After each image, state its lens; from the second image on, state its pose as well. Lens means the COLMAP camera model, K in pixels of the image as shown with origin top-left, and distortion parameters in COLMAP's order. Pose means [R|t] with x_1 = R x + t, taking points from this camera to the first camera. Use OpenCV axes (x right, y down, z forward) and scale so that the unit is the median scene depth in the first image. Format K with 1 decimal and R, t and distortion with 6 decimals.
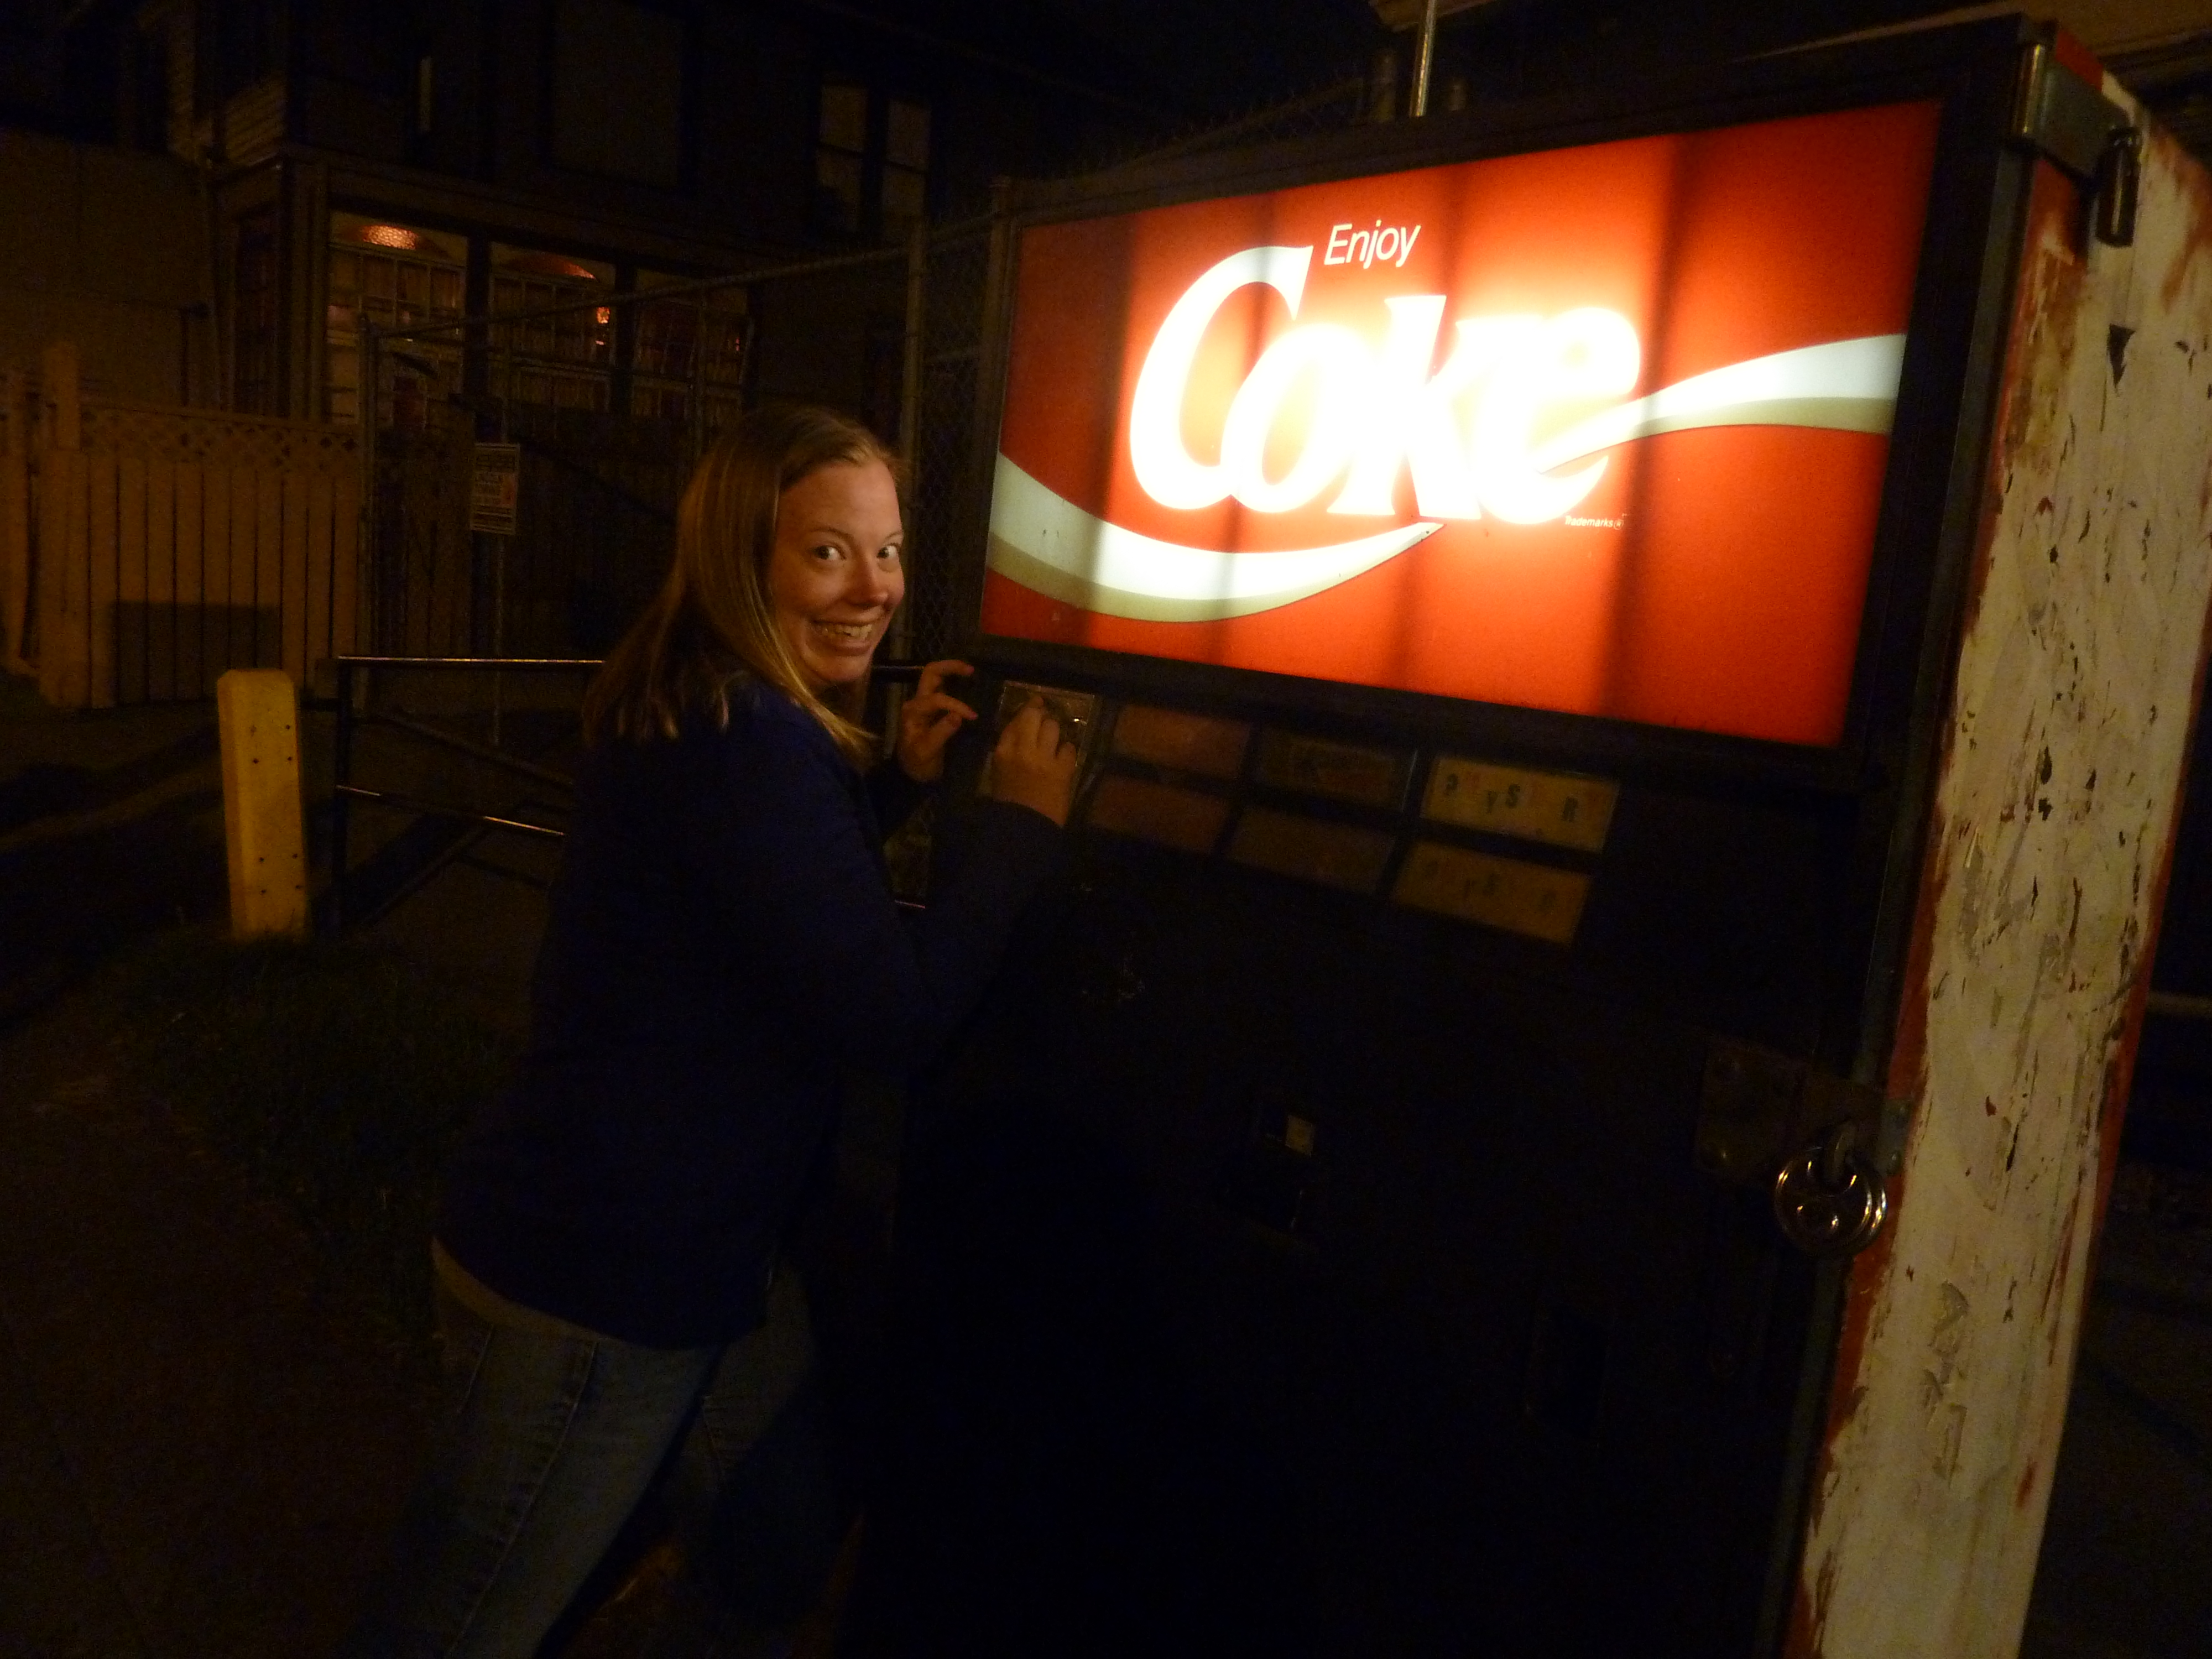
lens RADIAL K [[1672.5, 0, 1117.7], [0, 1672.5, 828.7], [0, 0, 1]] dist [-0.000586, -0.010980]
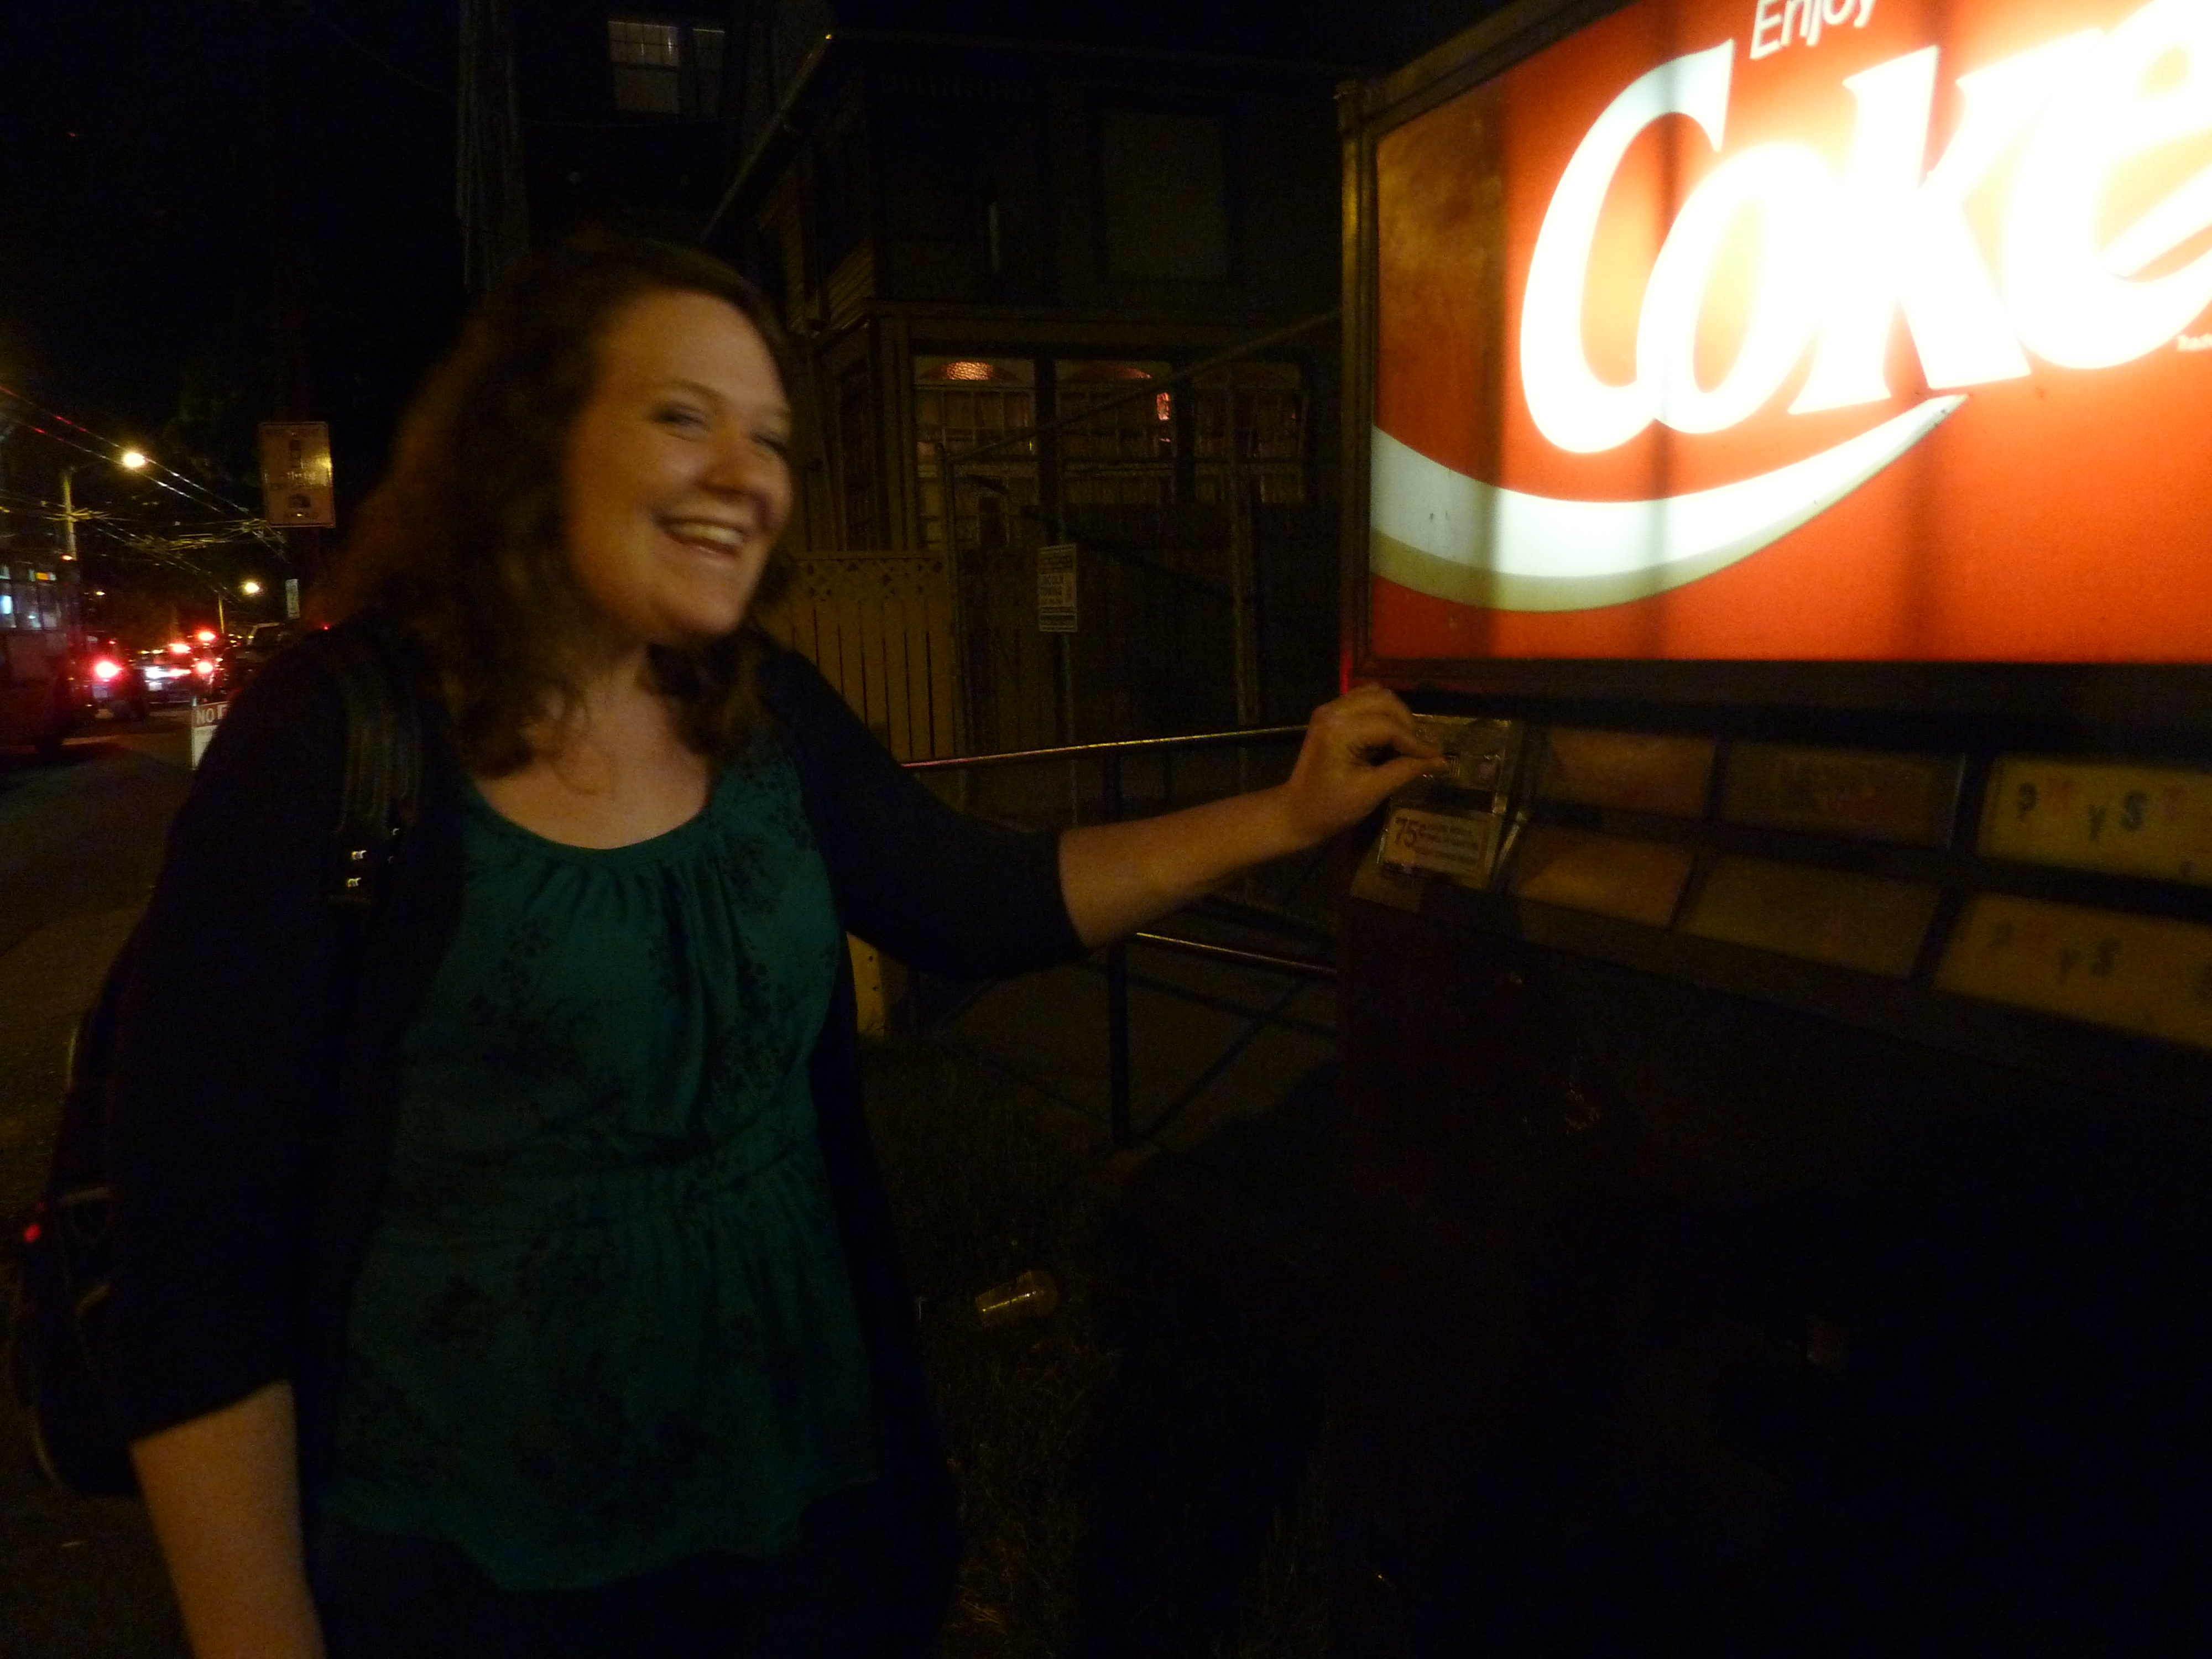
lens RADIAL K [[1672.5, 0, 1115.6], [0, 1672.5, 811.4], [0, 0, 1]] dist [-0.000586, -0.010980]
pose [[0.930228, -0.078982, -0.358382, 0.085432], [0.060866, 0.996245, -0.061571, -0.003528], [0.361900, 0.035462, 0.931542, 0.233560]]
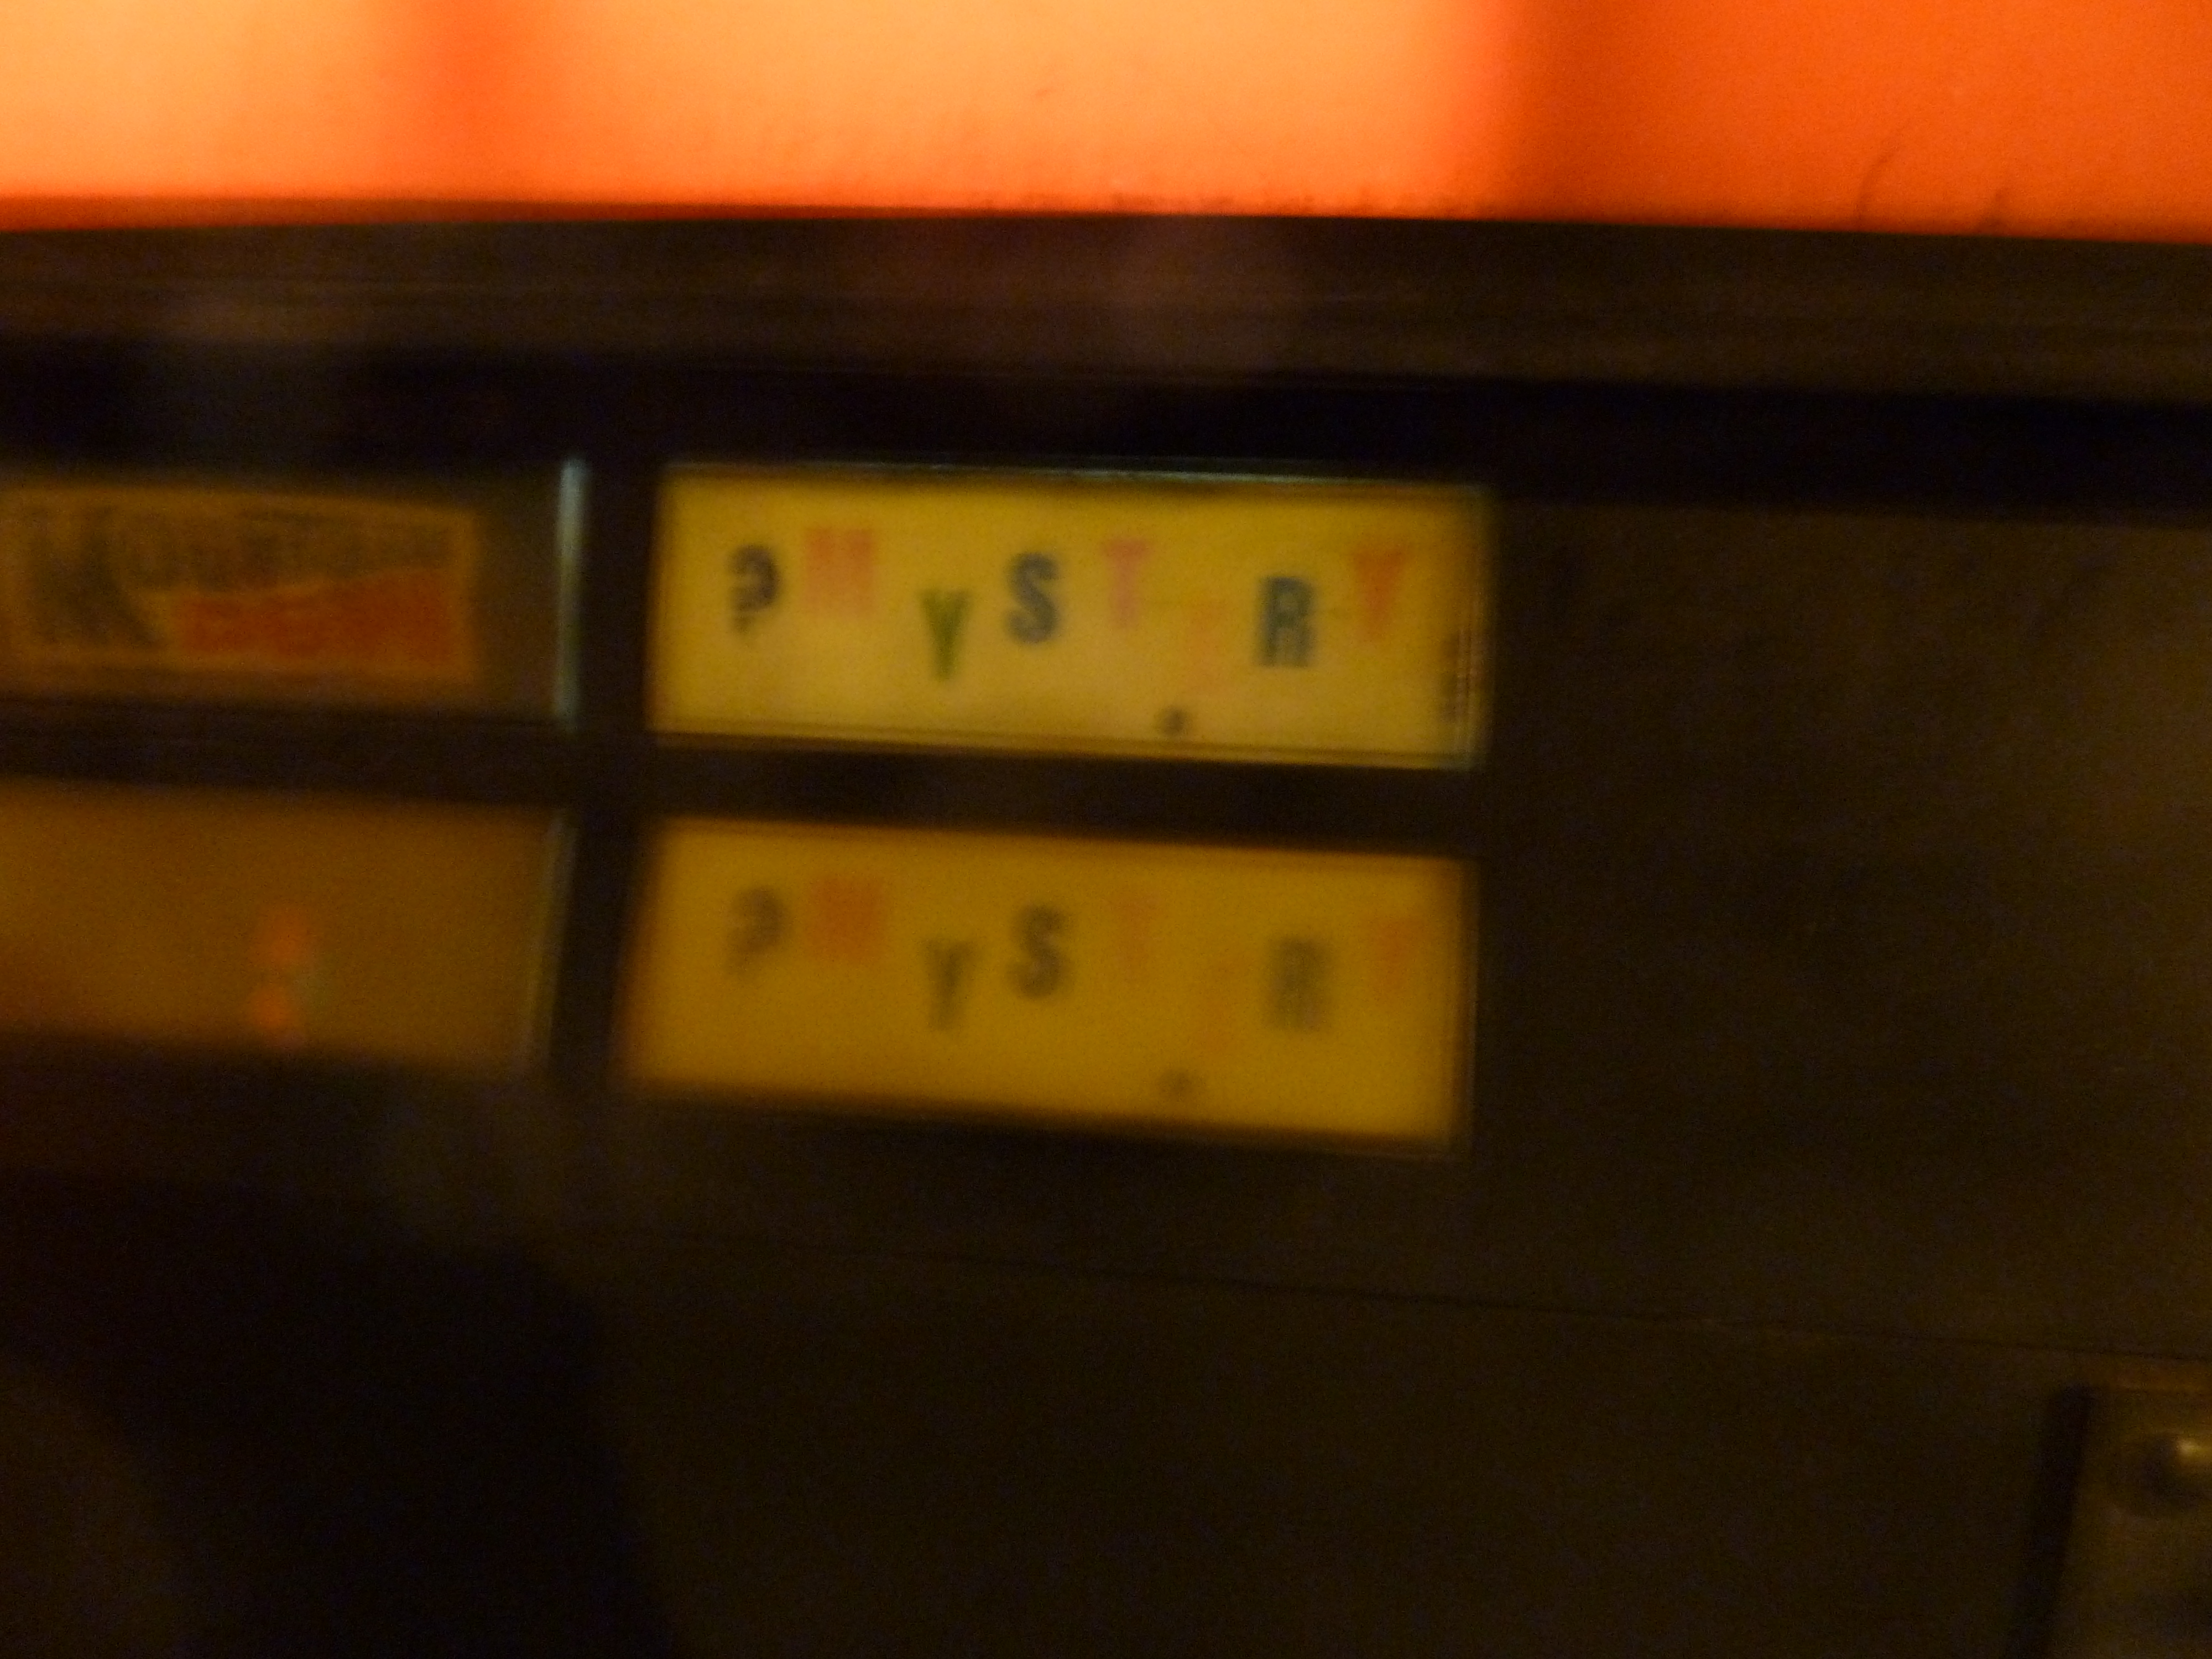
lens RADIAL K [[1672.5, 0, 1101.7], [0, 1672.5, 832.0], [0, 0, 1]] dist [-0.000586, -0.010980]
pose [[0.764027, -0.233842, 0.601316, 0.060824], [0.139736, 0.969860, 0.199615, -0.027495], [-0.629870, -0.068485, 0.773675, 0.619454]]
